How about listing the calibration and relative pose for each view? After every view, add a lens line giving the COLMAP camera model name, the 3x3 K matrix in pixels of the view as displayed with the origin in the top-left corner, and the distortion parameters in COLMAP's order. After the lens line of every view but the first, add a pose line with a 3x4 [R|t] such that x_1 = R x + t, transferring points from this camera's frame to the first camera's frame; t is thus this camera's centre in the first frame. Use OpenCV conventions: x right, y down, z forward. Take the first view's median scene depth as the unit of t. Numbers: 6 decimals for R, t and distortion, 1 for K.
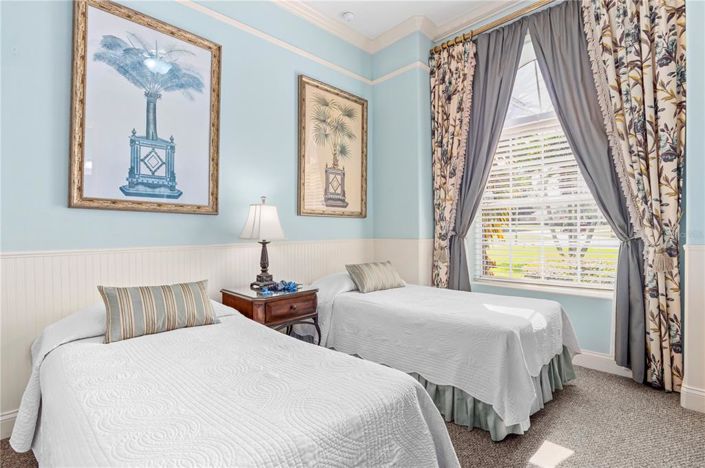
lens RADIAL K [[337.3, 0, 351.2], [0, 337.3, 234.7], [0, 0, 1]] dist [-0.019274, -0.000158]
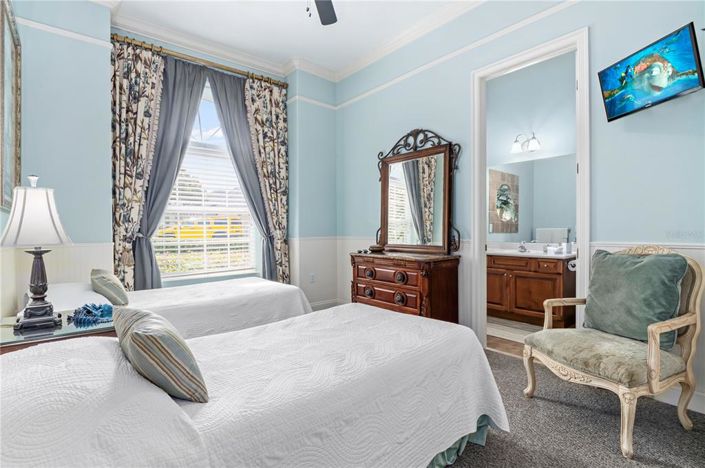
lens RADIAL K [[337.3, 0, 351.2], [0, 337.3, 231.8], [0, 0, 1]] dist [-0.019274, -0.000158]
pose [[0.063321, -0.000947, 0.997993, -0.739956], [0.021407, 0.999771, -0.000410, -0.000296], [-0.997764, 0.021390, 0.063326, 0.363971]]
